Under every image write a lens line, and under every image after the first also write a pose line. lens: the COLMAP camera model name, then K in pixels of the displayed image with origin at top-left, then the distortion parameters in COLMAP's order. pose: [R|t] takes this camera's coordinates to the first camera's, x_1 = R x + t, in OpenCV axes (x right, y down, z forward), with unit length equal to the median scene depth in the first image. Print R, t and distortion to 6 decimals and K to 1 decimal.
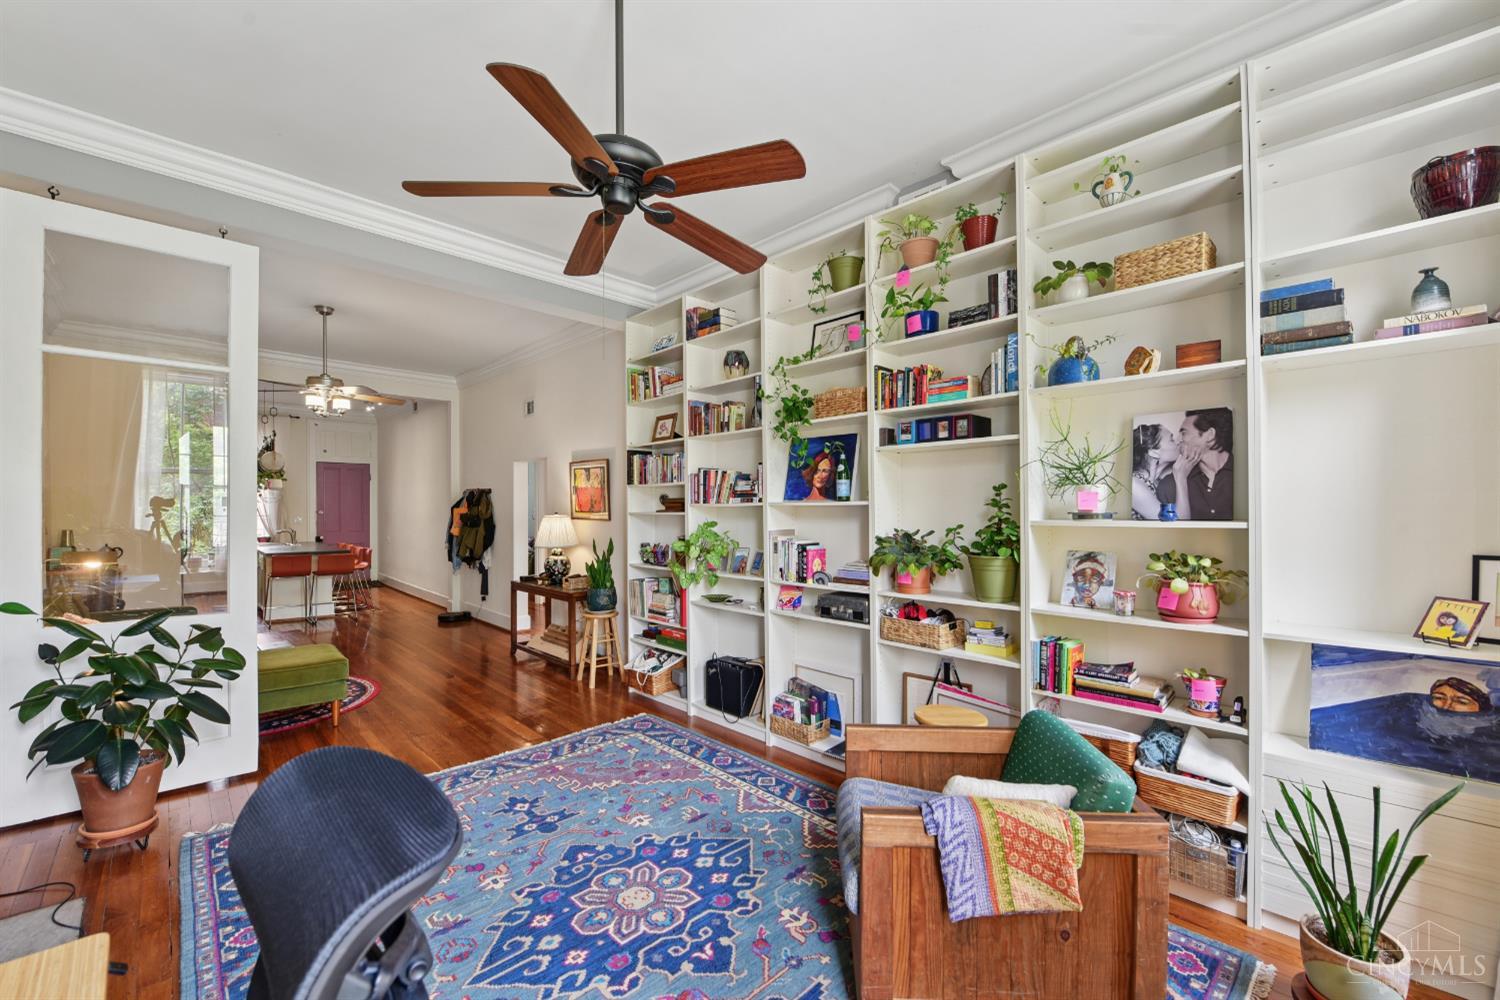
lens RADIAL K [[607.8, 0, 761.1], [0, 607.8, 509.8], [0, 0, 1]] dist [-0.015582, -0.000586]
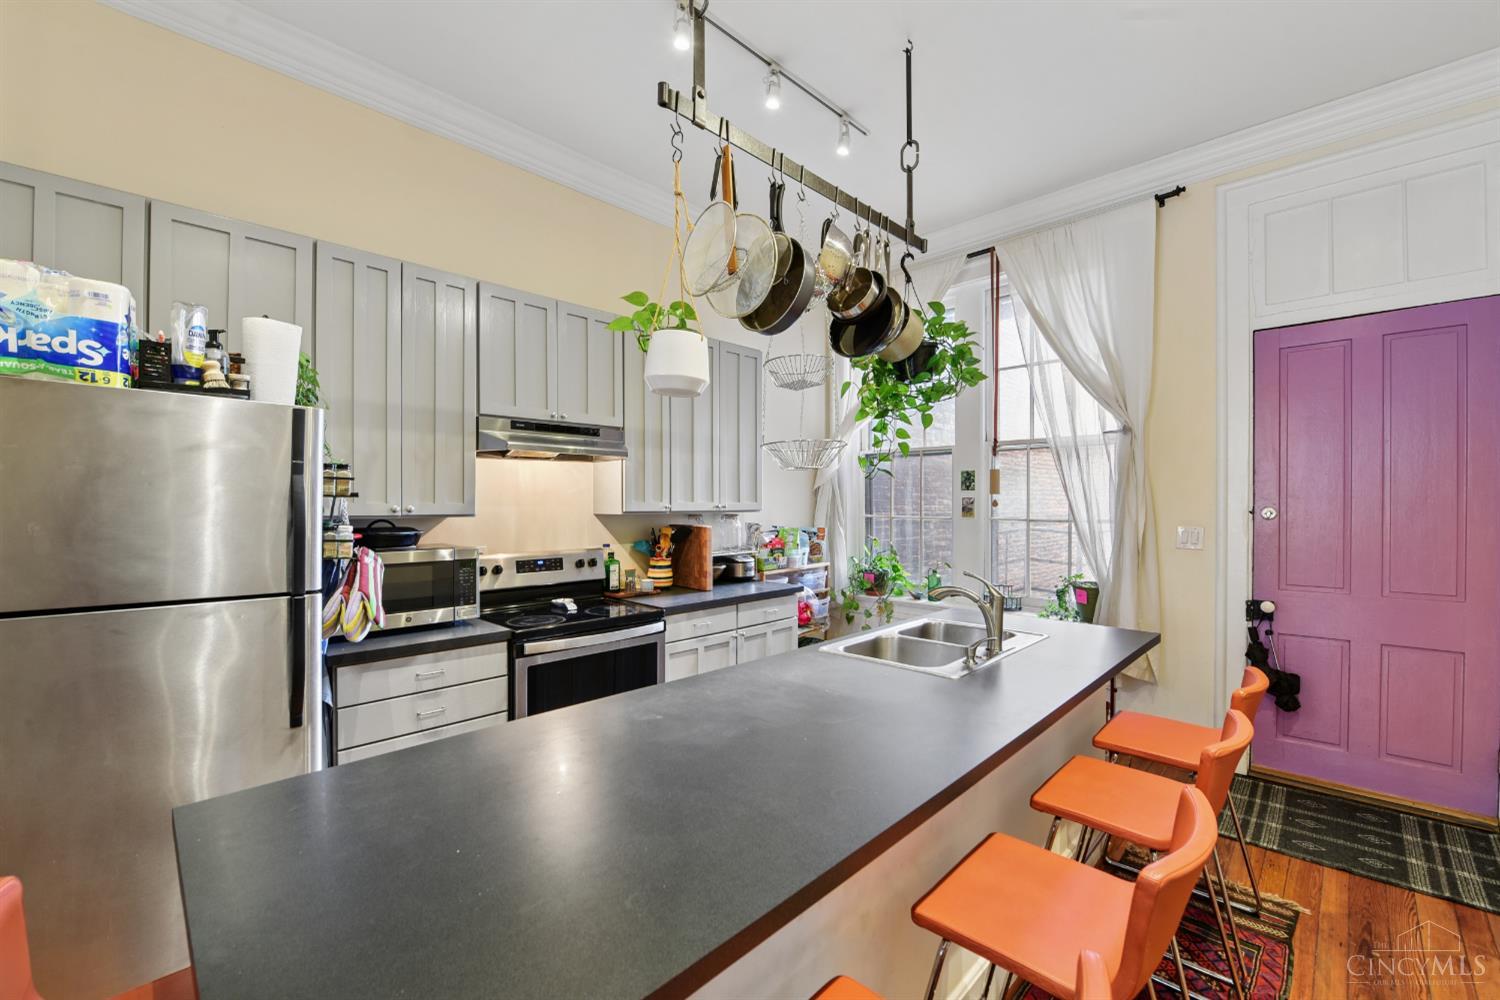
lens RADIAL K [[611.4, 0, 748.6], [0, 611.4, 505.2], [0, 0, 1]] dist [-0.018790, -0.000271]
pose [[0.016139, 0.003518, -0.999864, -1.862587], [-0.005217, 0.999980, 0.003434, 0.005310], [0.999856, 0.005161, 0.016157, 3.065941]]
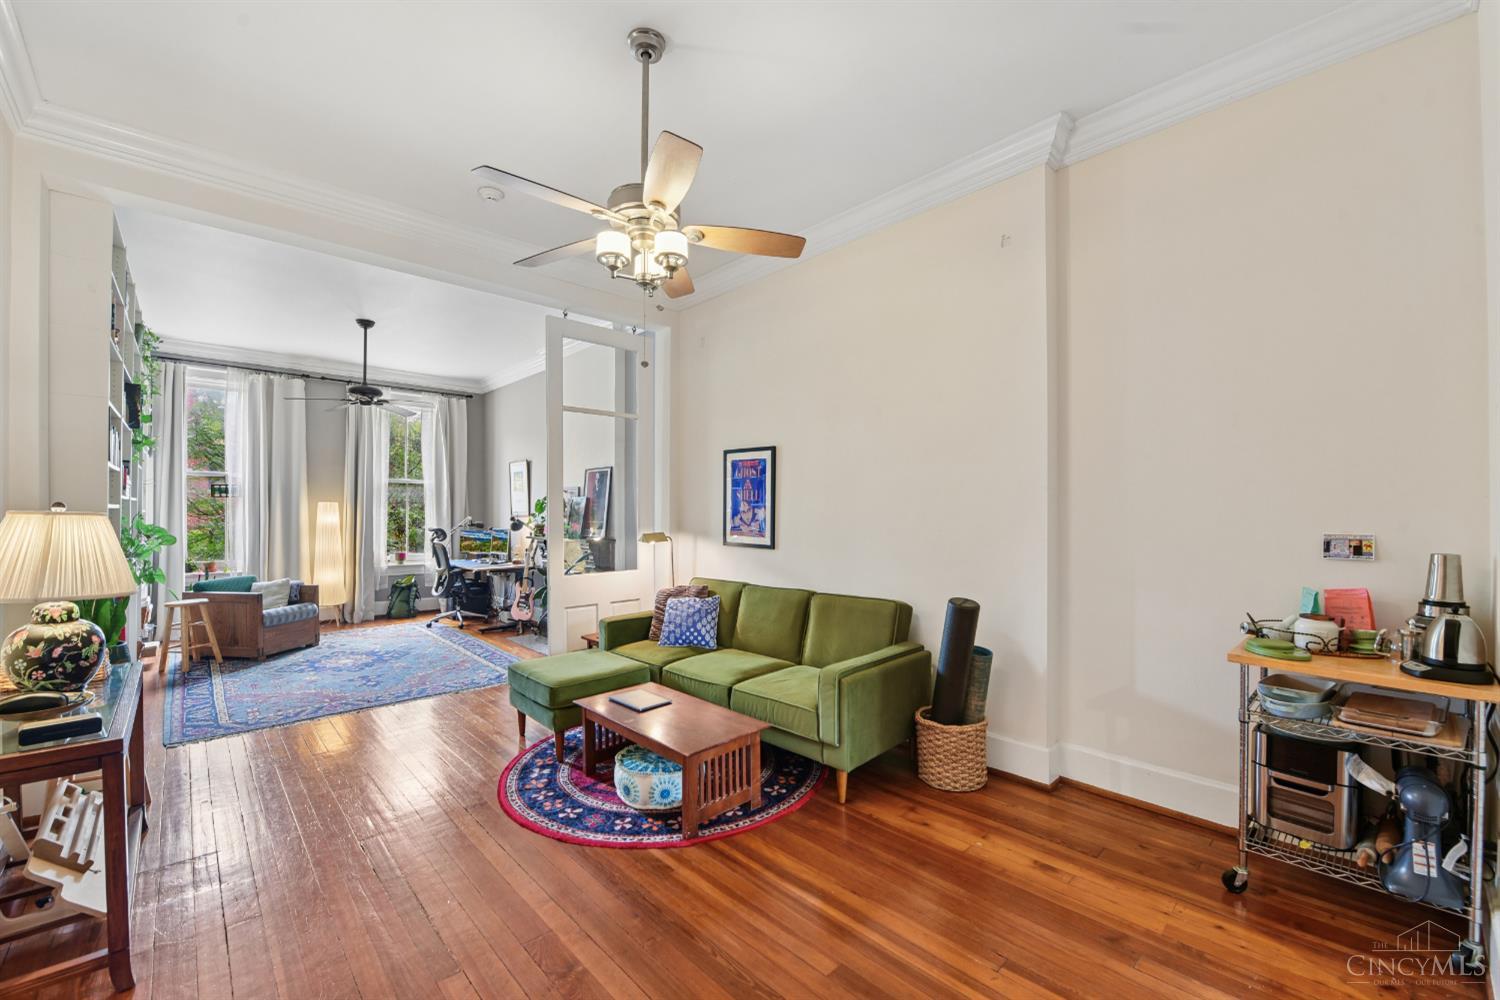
lens RADIAL K [[609.8, 0, 765.0], [0, 609.8, 514.4], [0, 0, 1]] dist [-0.016716, -0.000333]
pose [[-0.999954, 0.000043, 0.009583, -1.595873], [0.000092, 0.999987, 0.005118, 0.019614], [-0.009583, 0.005118, -0.999941, 2.830201]]
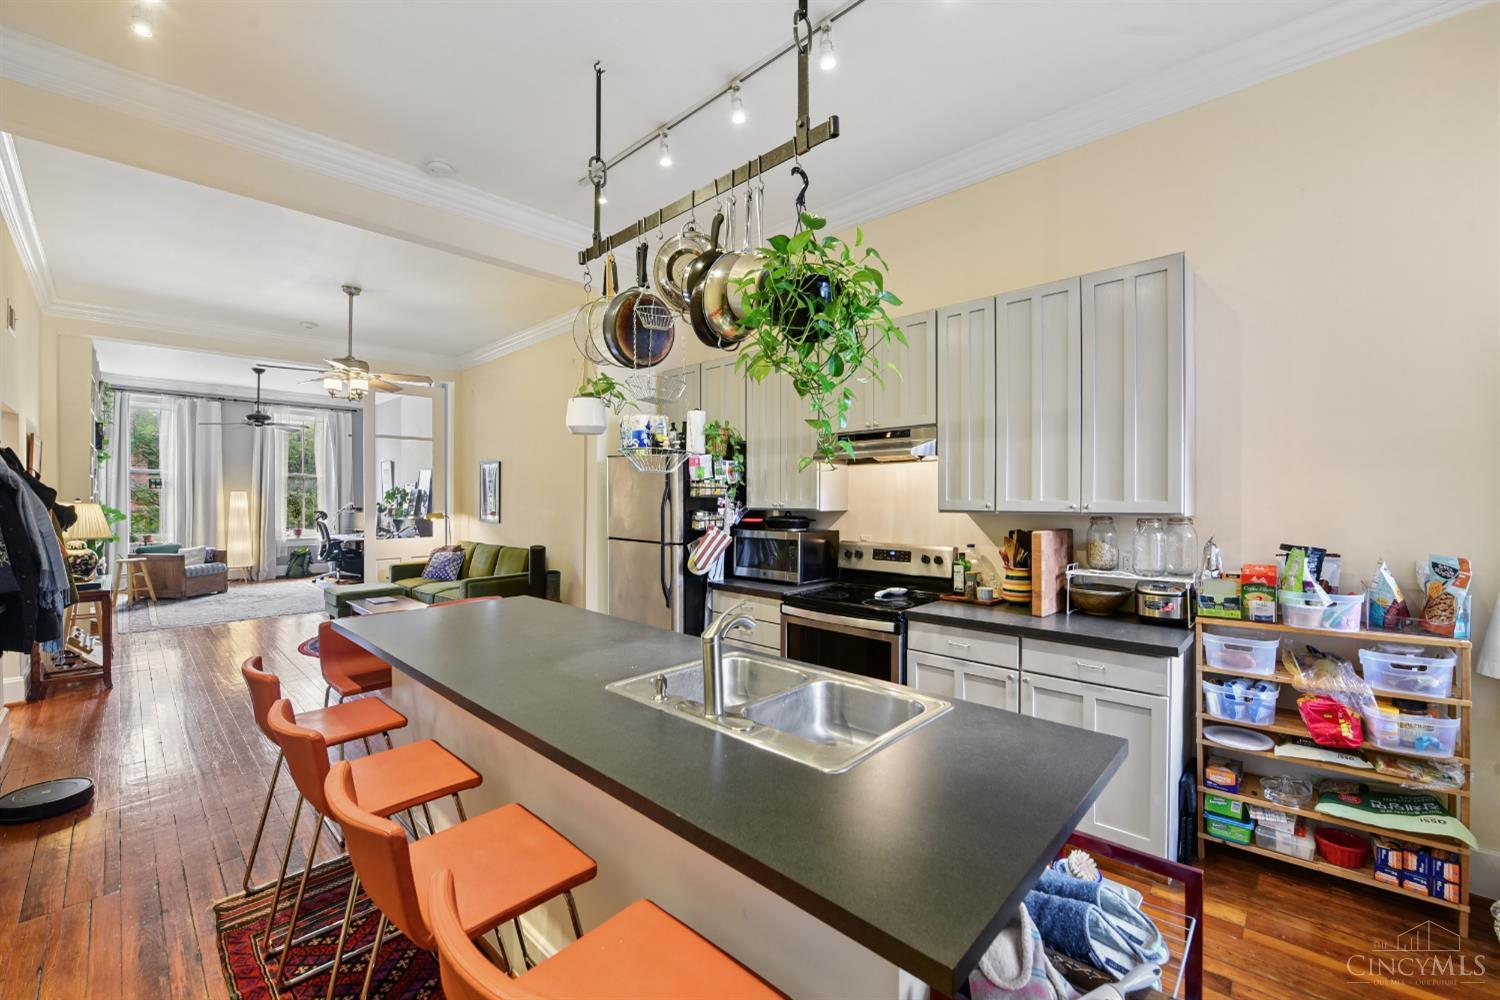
lens RADIAL K [[606.9, 0, 764.1], [0, 606.9, 499.5], [0, 0, 1]] dist [-0.017586, 0.000159]
pose [[-0.998964, -0.001619, -0.045478, -2.630740], [-0.001915, 0.999977, 0.006460, -0.002861], [0.045467, 0.006541, -0.998944, 3.917469]]
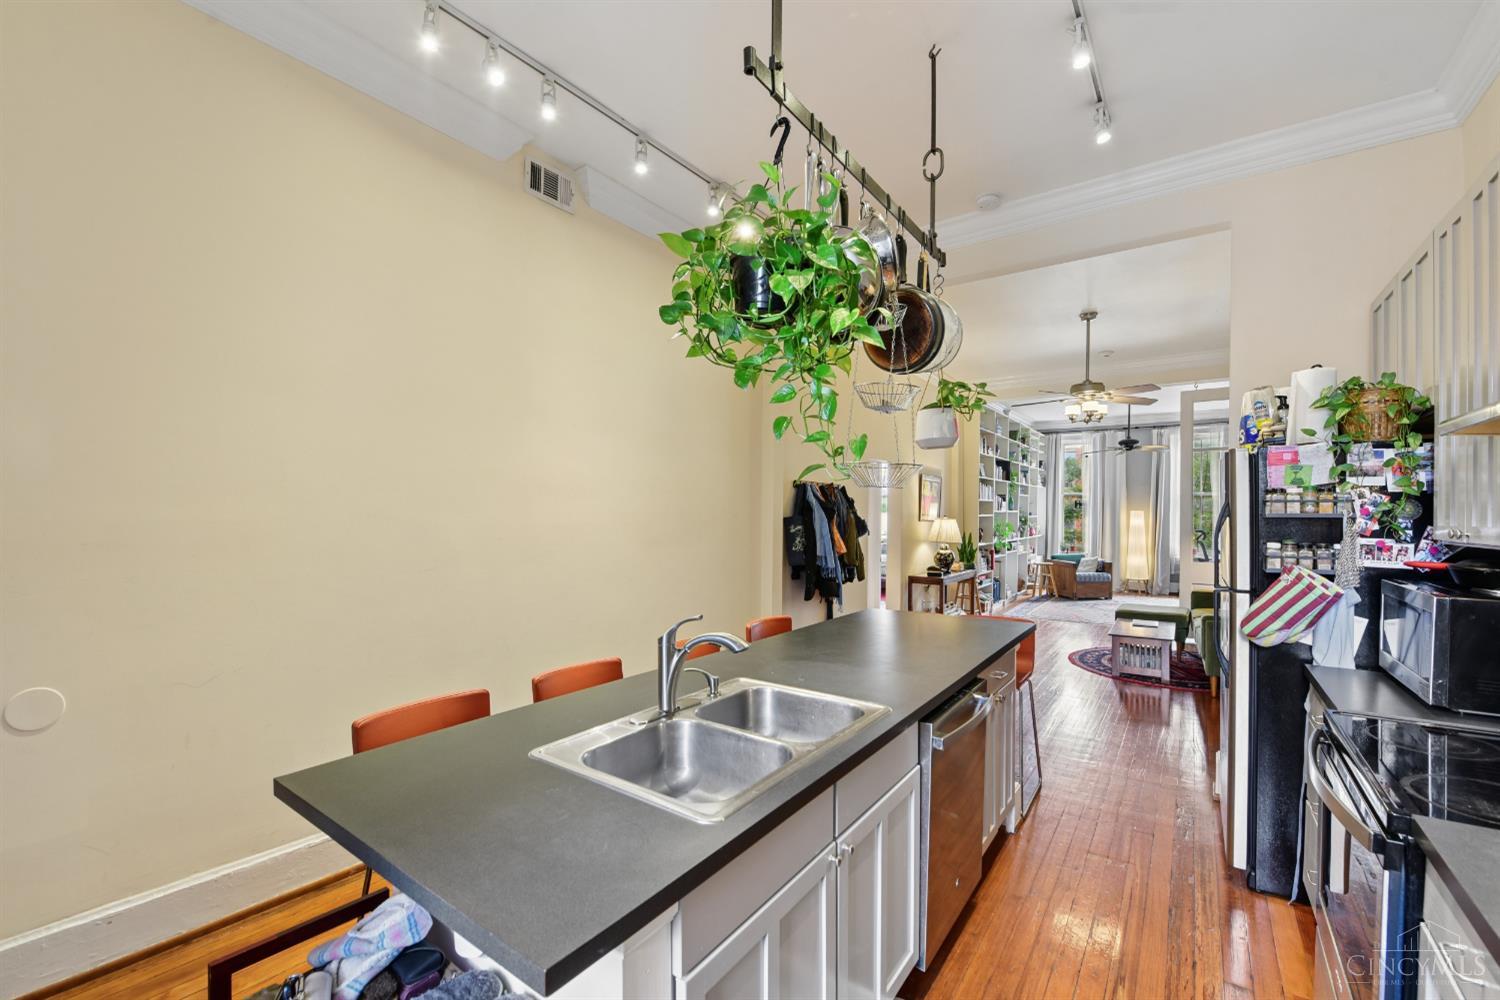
lens RADIAL K [[622.8, 0, 747.7], [0, 622.8, 515.3], [0, 0, 1]] dist [-0.015390, -0.000076]
pose [[-0.168476, -0.006899, 0.985682, -3.230216], [-0.004731, 0.999970, 0.006190, -0.003776], [-0.985694, -0.003620, -0.168504, 3.399380]]
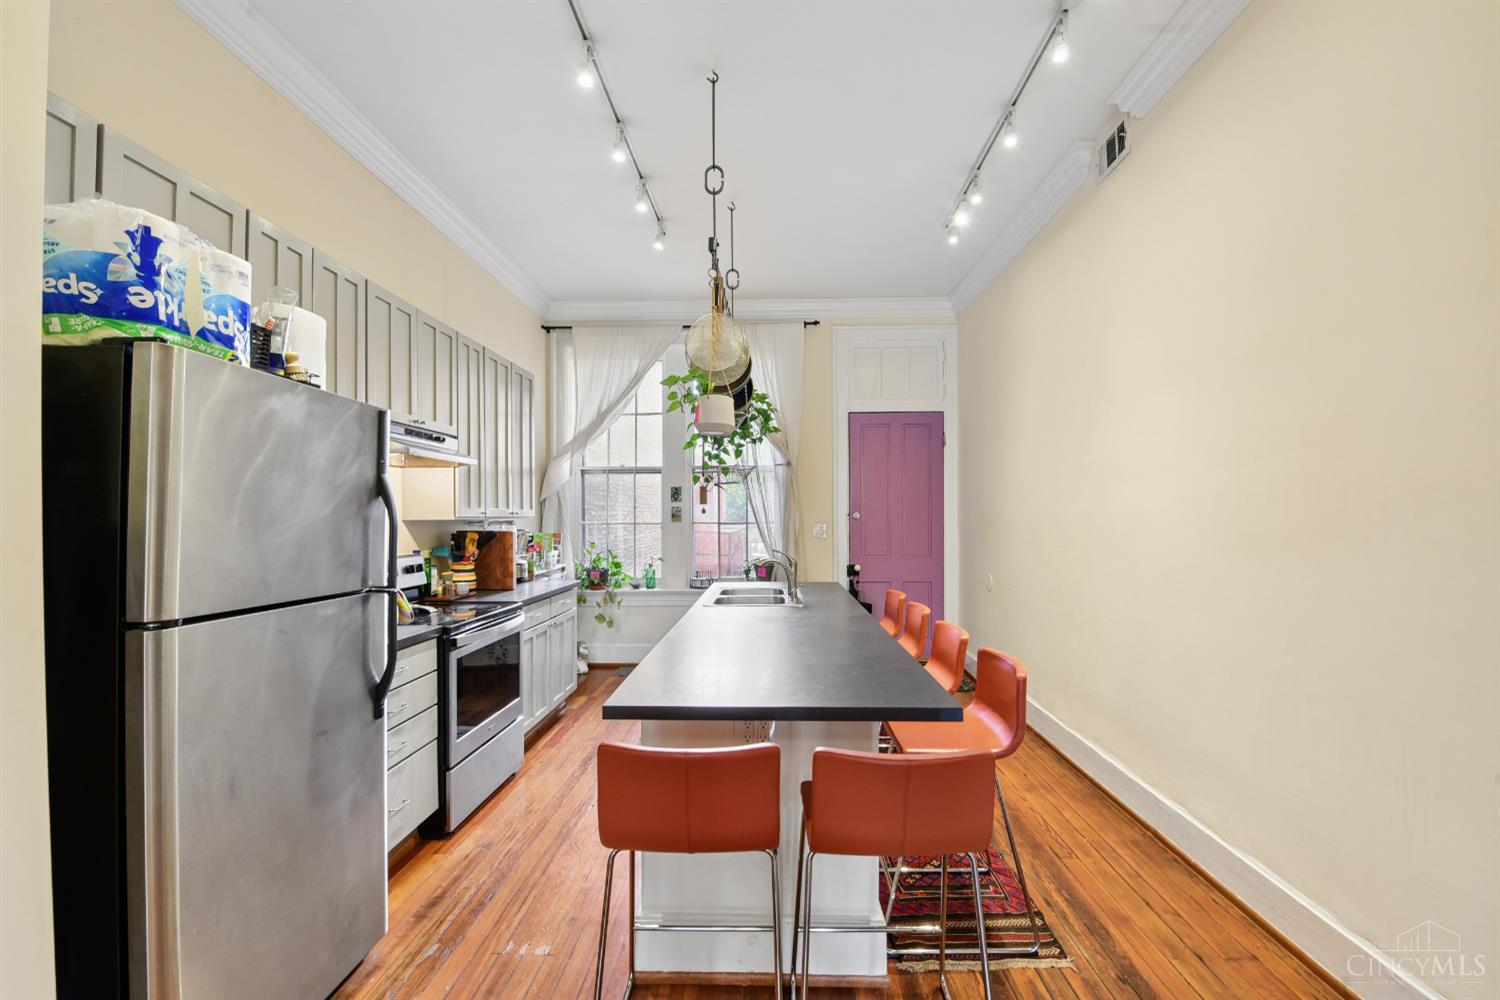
lens RADIAL K [[609.8, 0, 765.0], [0, 609.8, 514.4], [0, 0, 1]] dist [-0.016716, -0.000333]
pose [[0.700988, -0.006817, -0.713141, -1.737841], [0.002747, 0.999973, -0.006859, 0.027946], [0.713168, 0.002850, 0.700987, 2.427757]]
